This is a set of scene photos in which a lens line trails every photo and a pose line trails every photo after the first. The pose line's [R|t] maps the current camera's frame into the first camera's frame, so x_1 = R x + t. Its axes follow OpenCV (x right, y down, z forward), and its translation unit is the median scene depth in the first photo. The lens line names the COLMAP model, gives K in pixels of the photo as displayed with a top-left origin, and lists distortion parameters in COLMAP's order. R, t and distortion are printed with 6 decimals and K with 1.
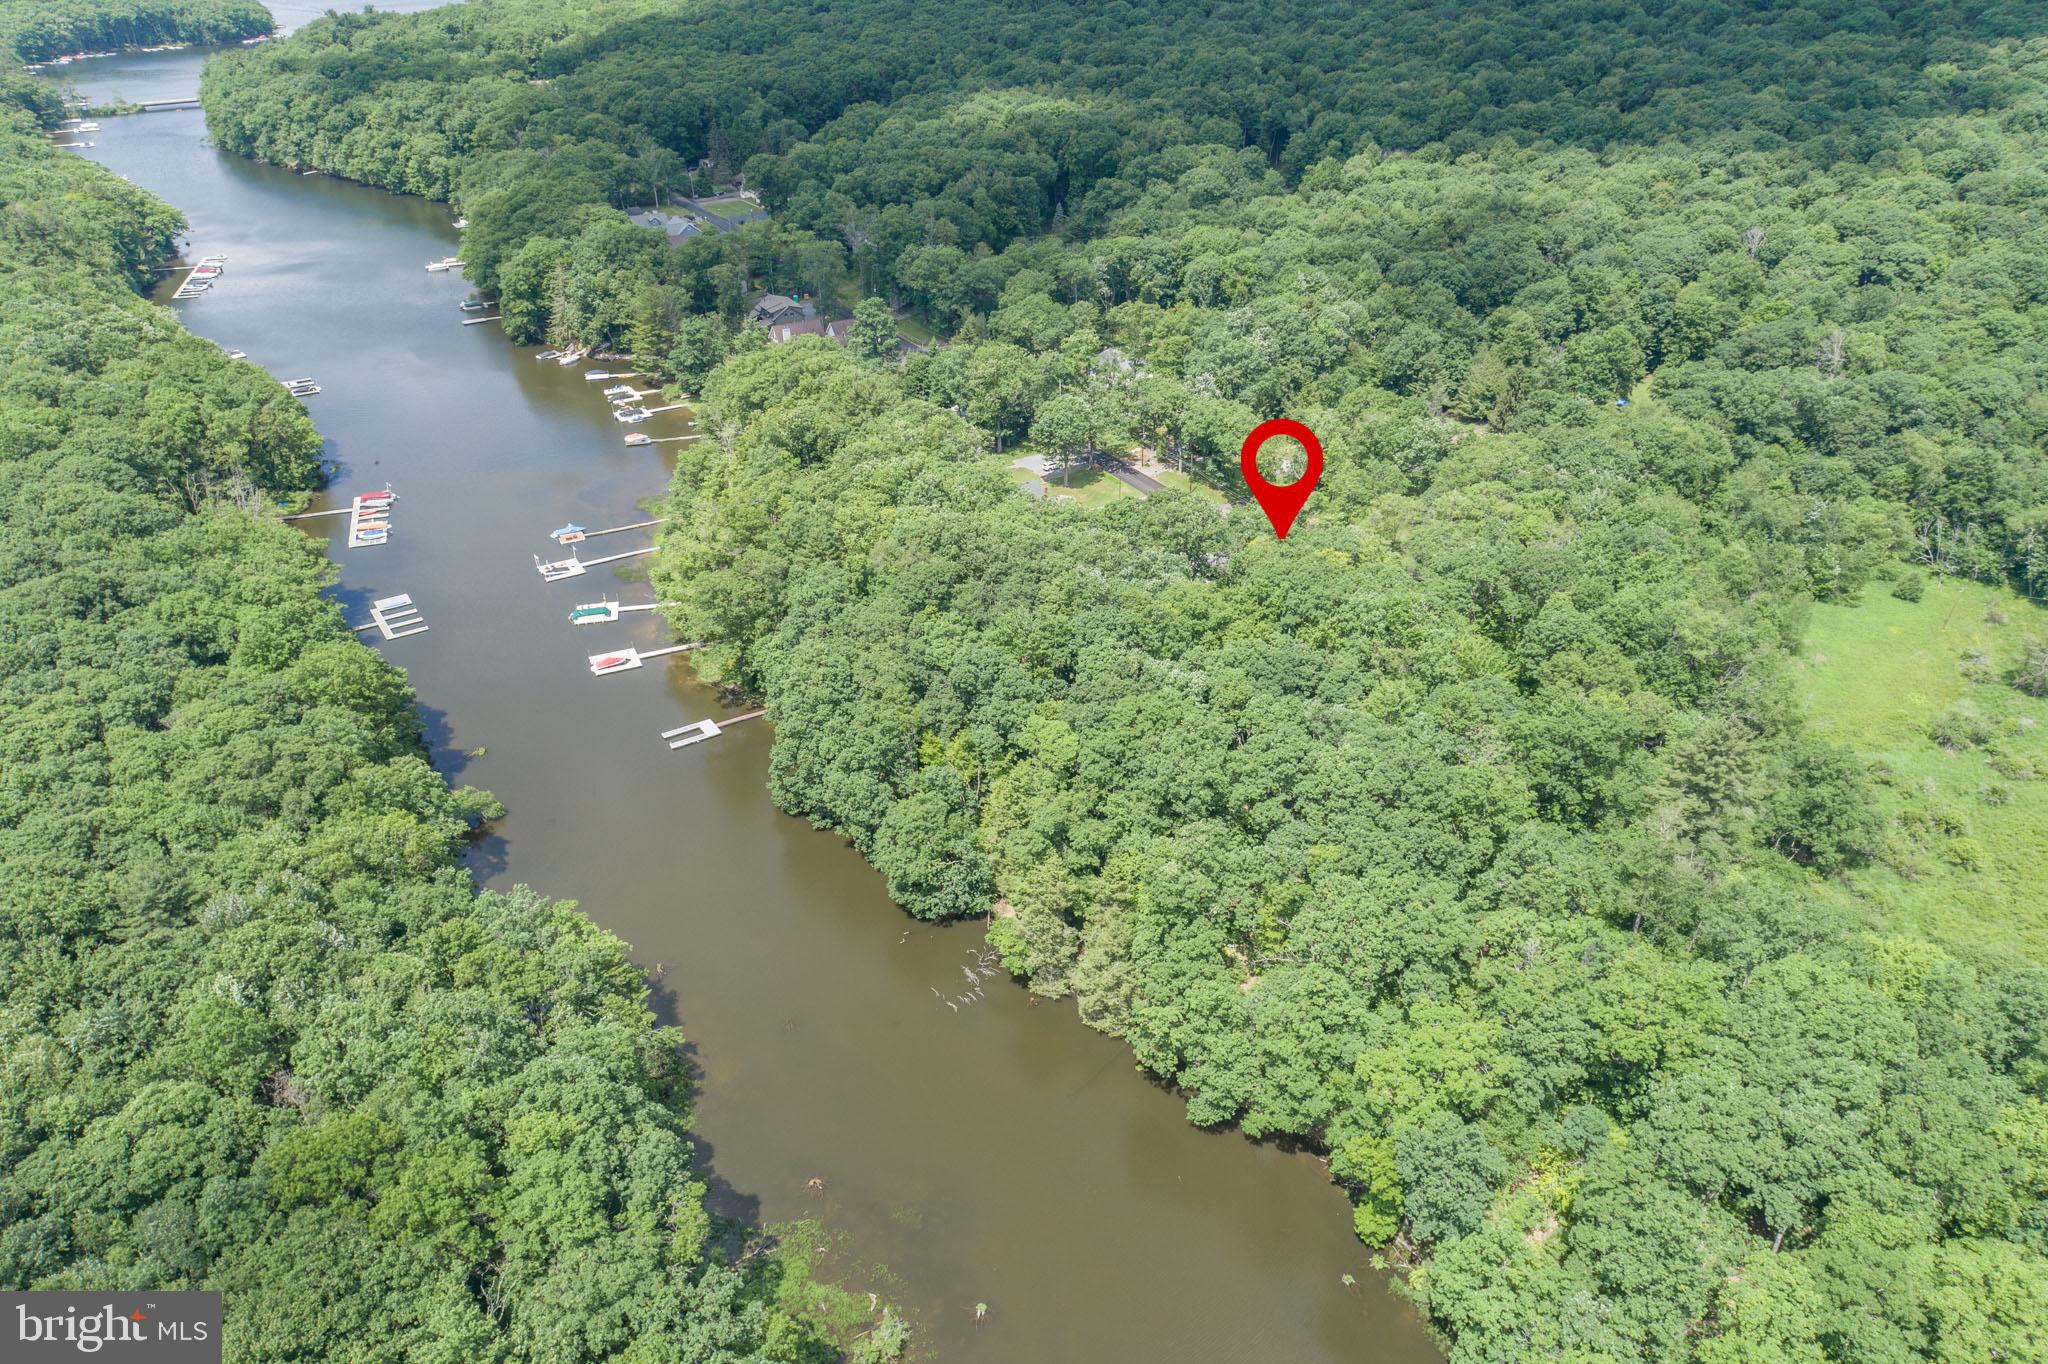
lens RADIAL K [[1388.8, 0, 1021.5], [0, 1388.8, 684.4], [0, 0, 1]] dist [-0.007814, 0.018937]
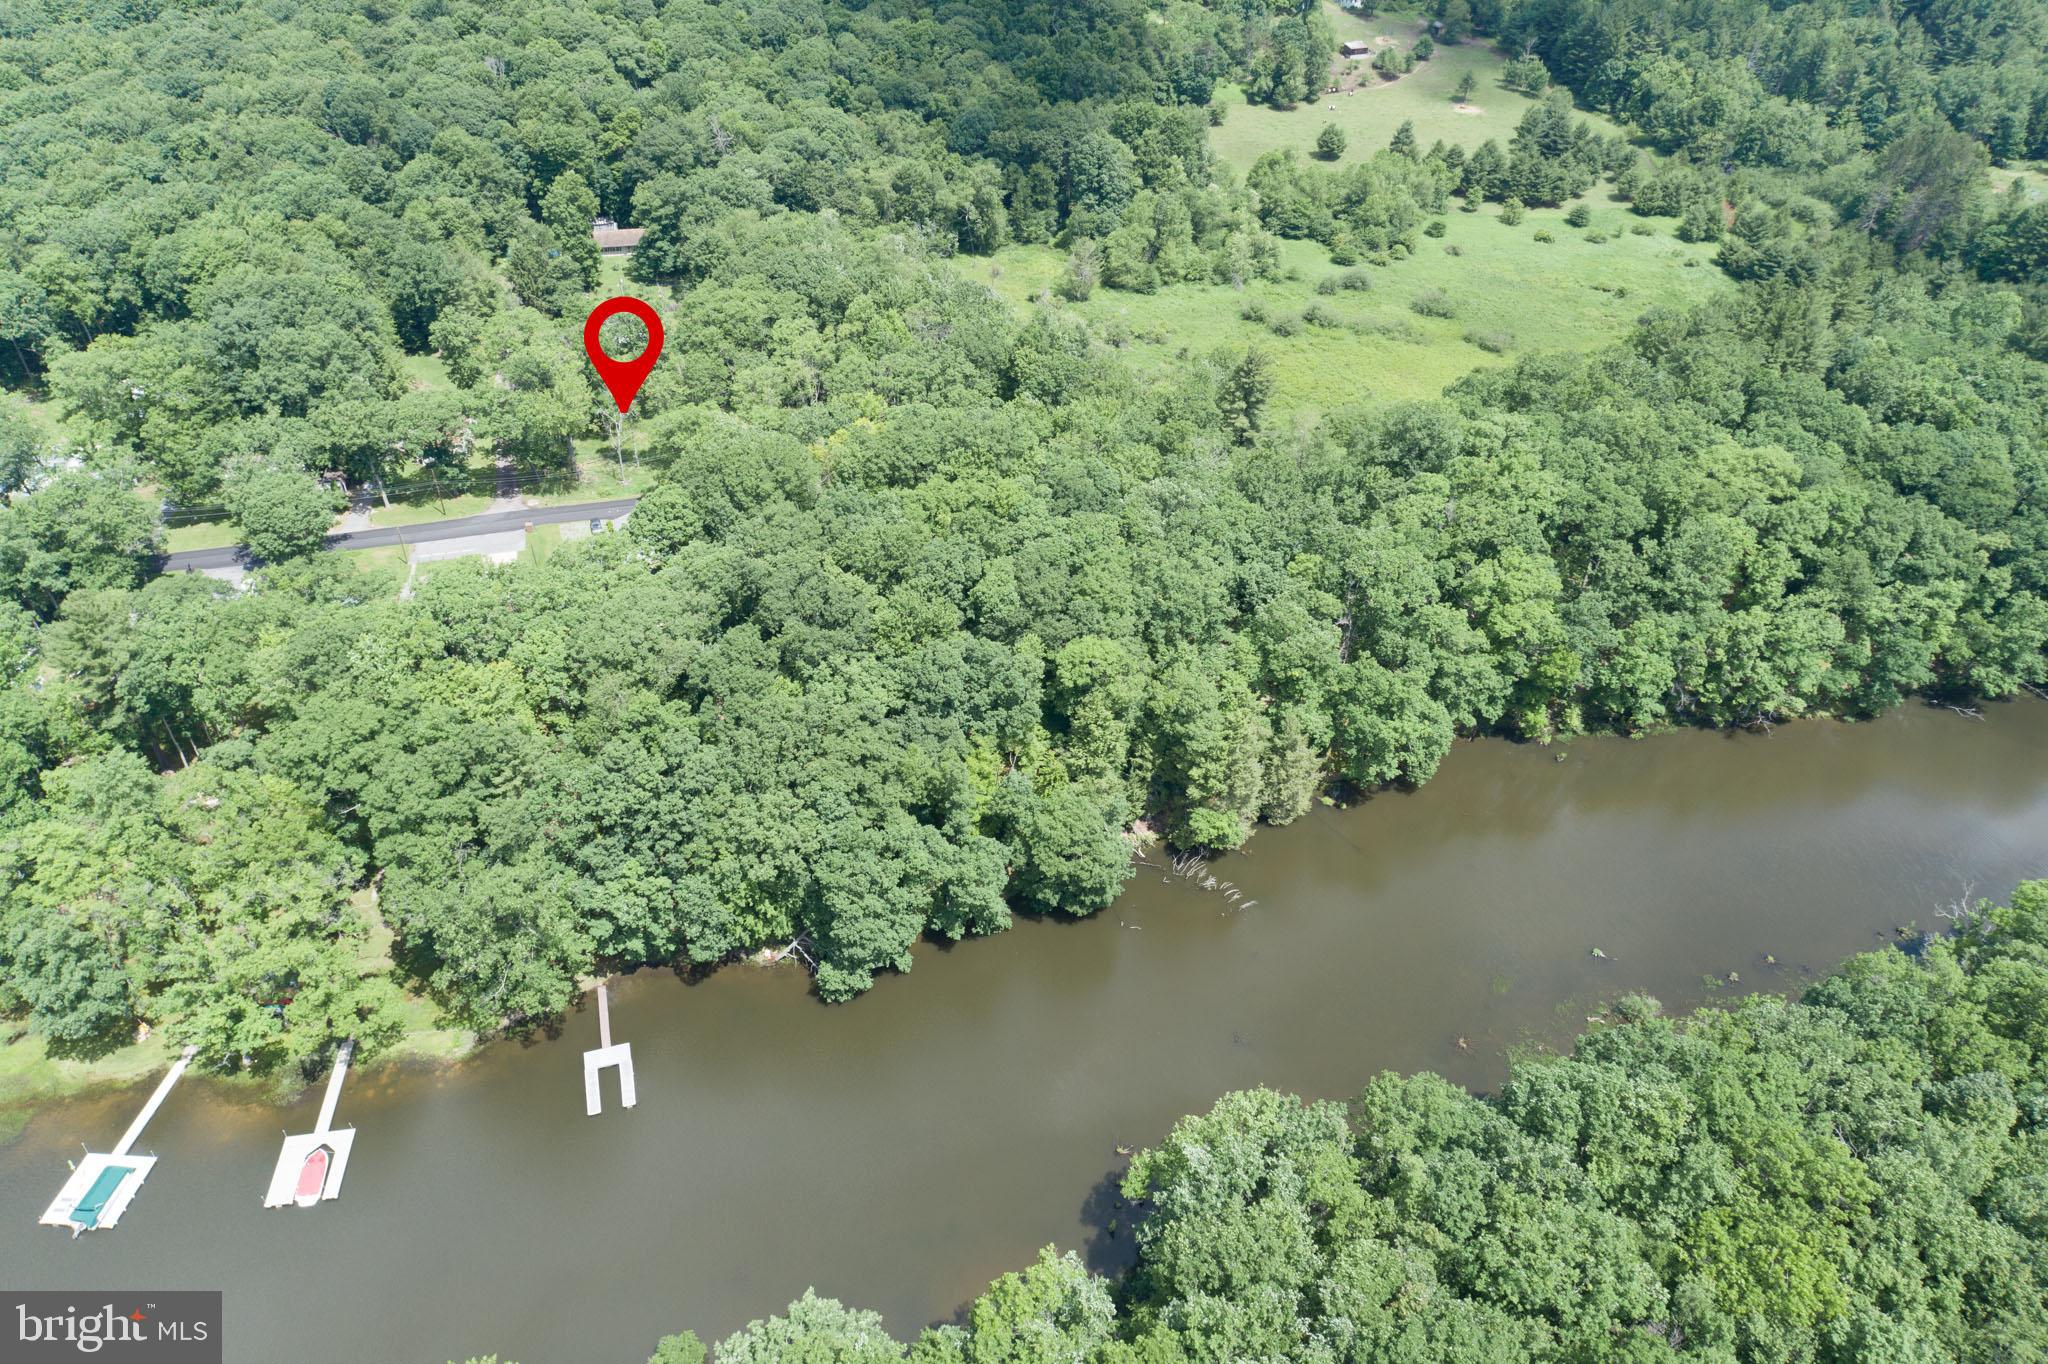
lens RADIAL K [[1383.6, 0, 1019.4], [0, 1383.6, 679.6], [0, 0, 1]] dist [-0.006679, 0.016595]
pose [[0.276554, -0.568977, 0.774457, -0.484315], [0.491243, 0.776339, 0.394940, -0.228562], [-0.825953, 0.271224, 0.494206, 0.380558]]
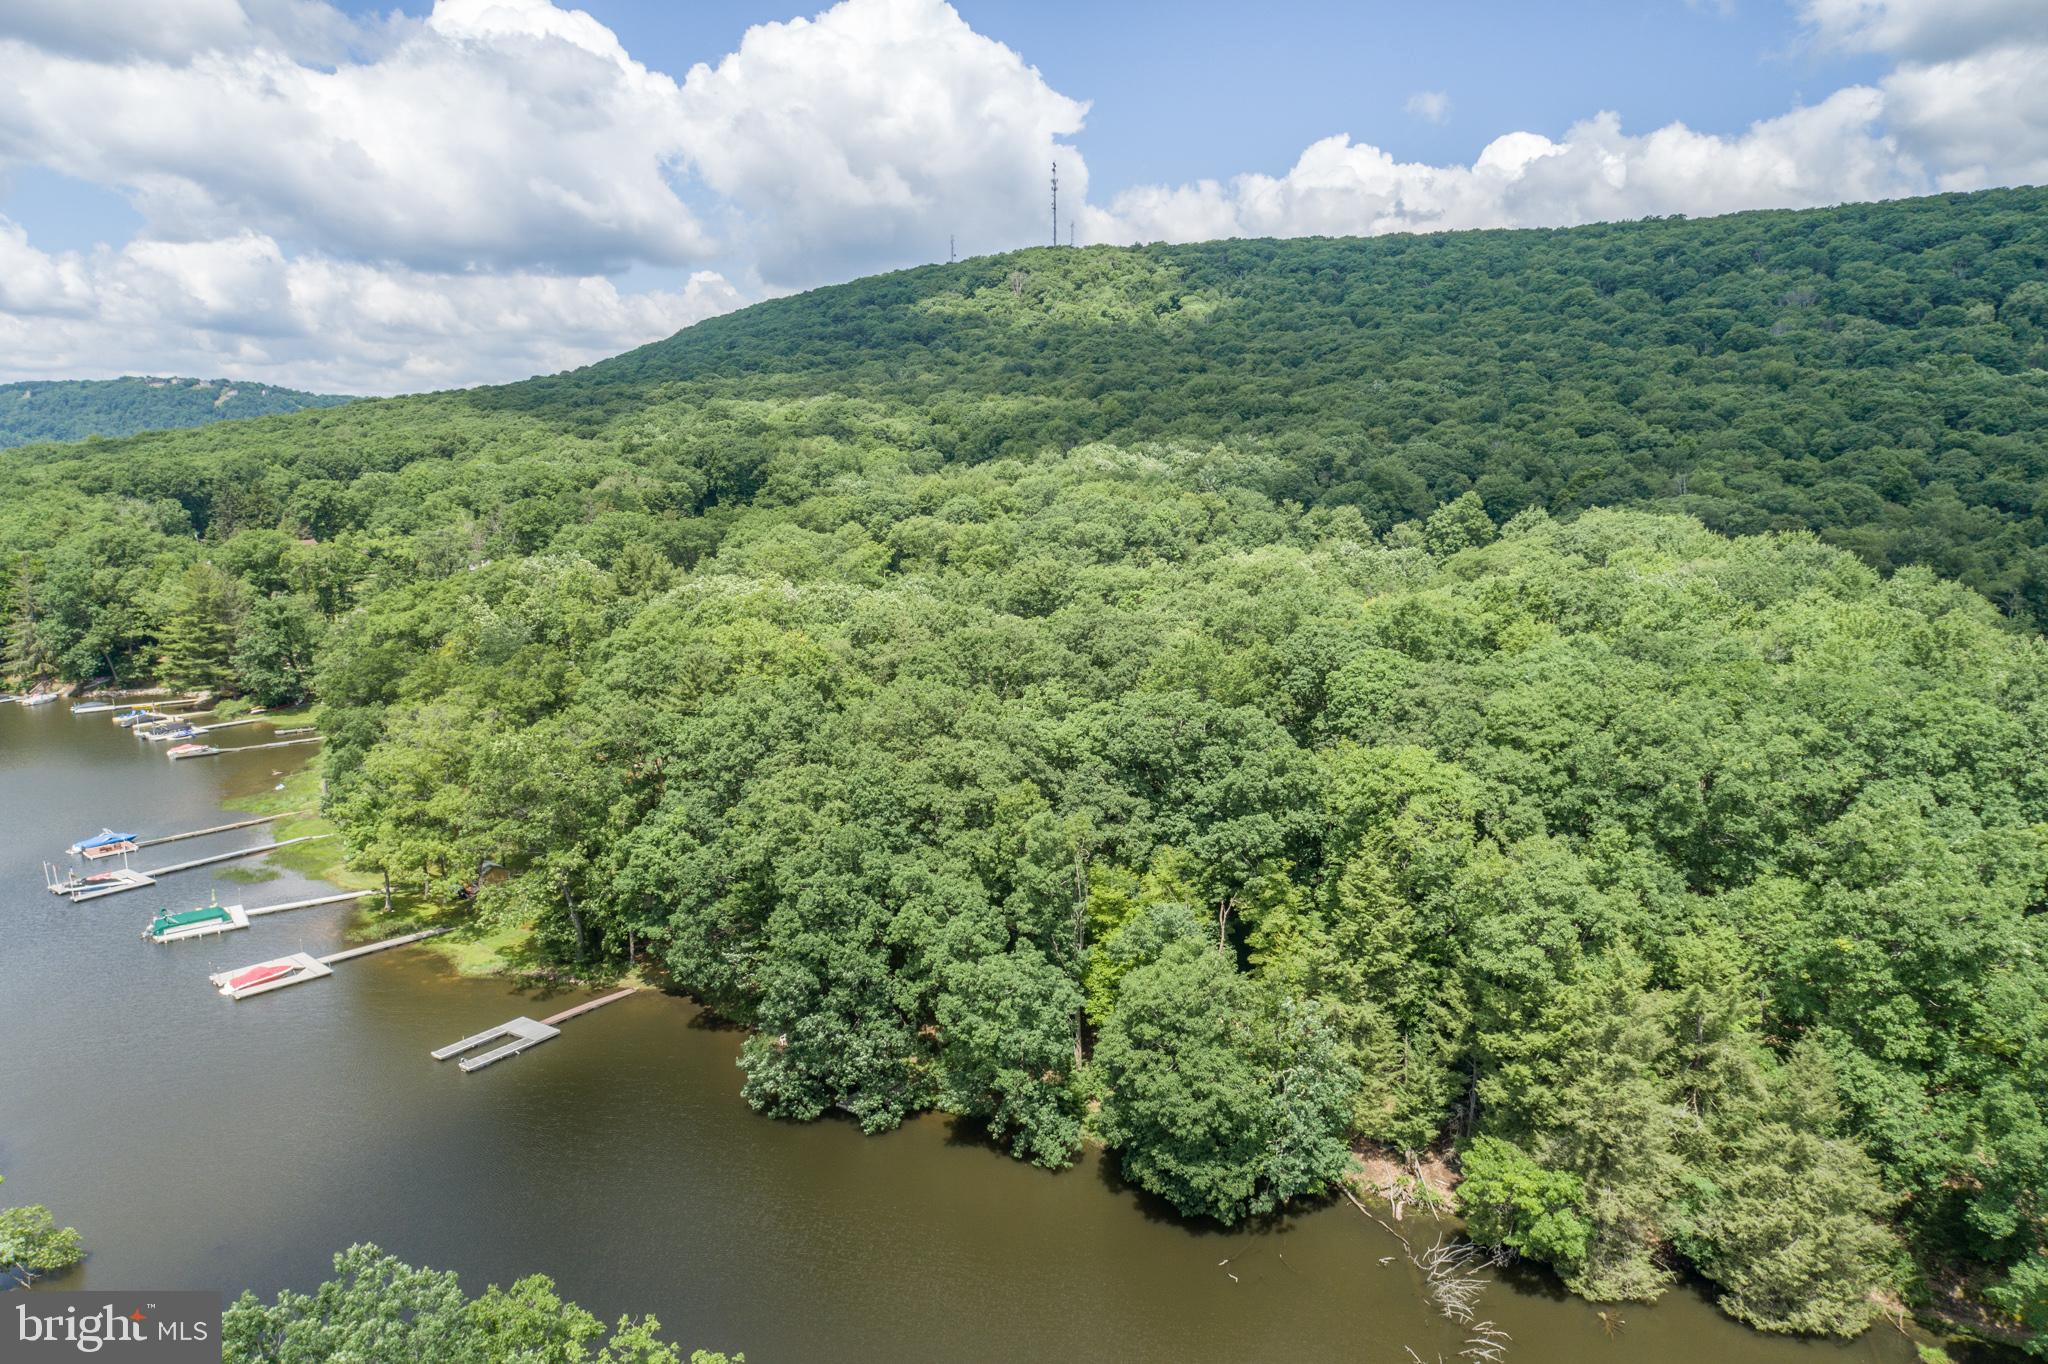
lens RADIAL K [[1388.8, 0, 1021.5], [0, 1388.8, 684.4], [0, 0, 1]] dist [-0.007814, 0.018937]
pose [[0.925347, -0.074757, 0.371677, -0.197181], [0.203125, 0.925540, -0.319555, 0.092893], [-0.320113, 0.371196, 0.871631, 0.386301]]
